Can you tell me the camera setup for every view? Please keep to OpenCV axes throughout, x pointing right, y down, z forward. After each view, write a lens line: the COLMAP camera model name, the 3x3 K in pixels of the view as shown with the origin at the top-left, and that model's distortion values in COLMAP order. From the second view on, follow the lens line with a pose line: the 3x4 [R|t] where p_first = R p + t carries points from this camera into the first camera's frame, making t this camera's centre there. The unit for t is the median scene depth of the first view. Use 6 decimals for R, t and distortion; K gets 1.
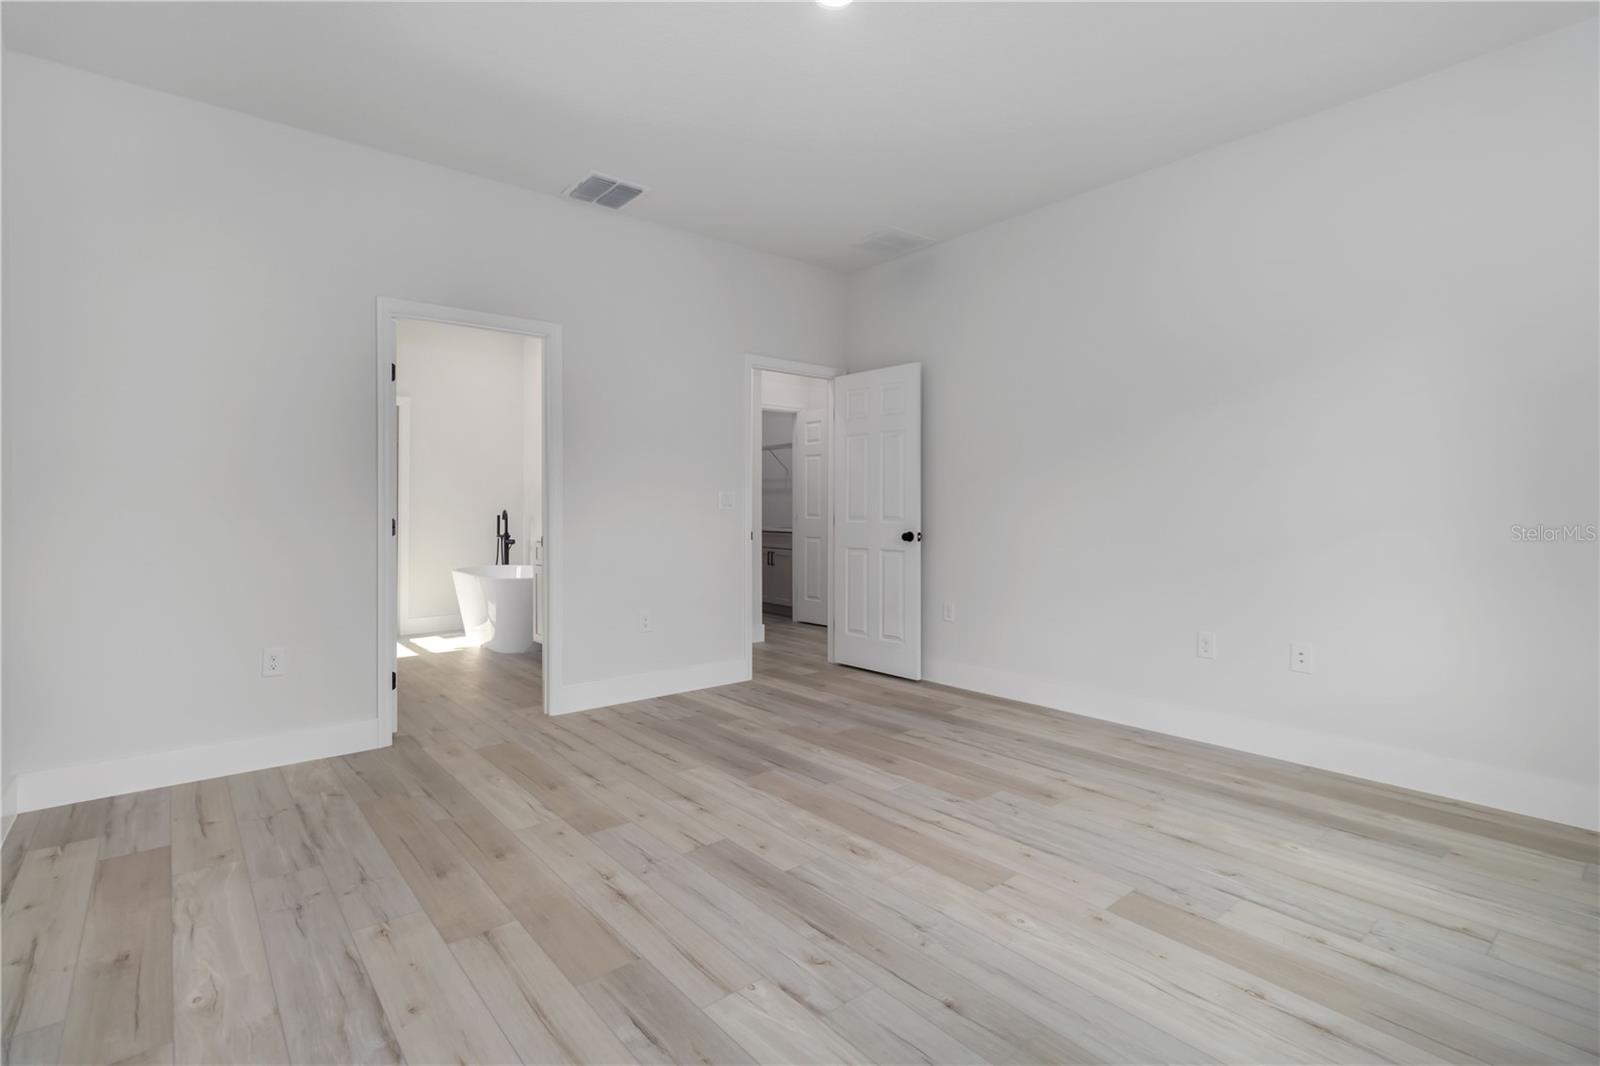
lens RADIAL K [[758.4, 0, 801.5], [0, 758.4, 506.1], [0, 0, 1]] dist [0.000323, 0.000617]
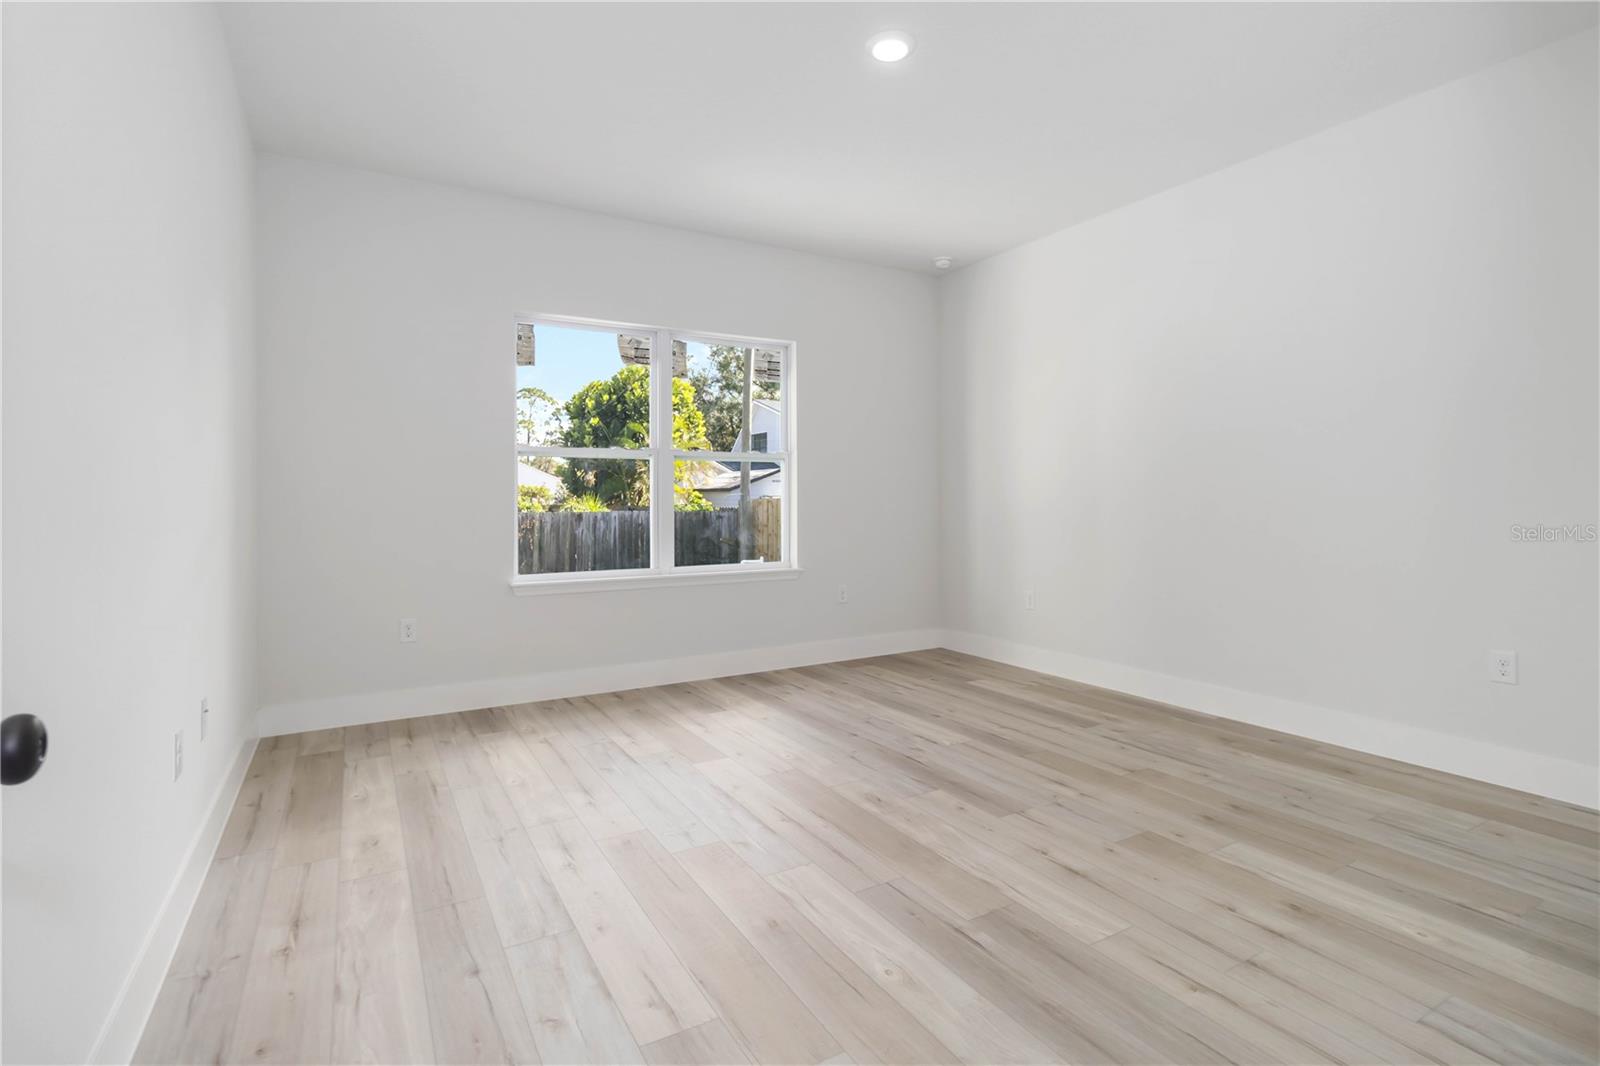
lens RADIAL K [[758.4, 0, 801.5], [0, 758.4, 506.1], [0, 0, 1]] dist [0.000323, 0.000617]
pose [[-0.985927, 0.005793, 0.167073, -0.009134], [0.006794, 0.999962, 0.005418, 0.005571], [-0.167036, 0.006477, -0.985930, 2.032350]]
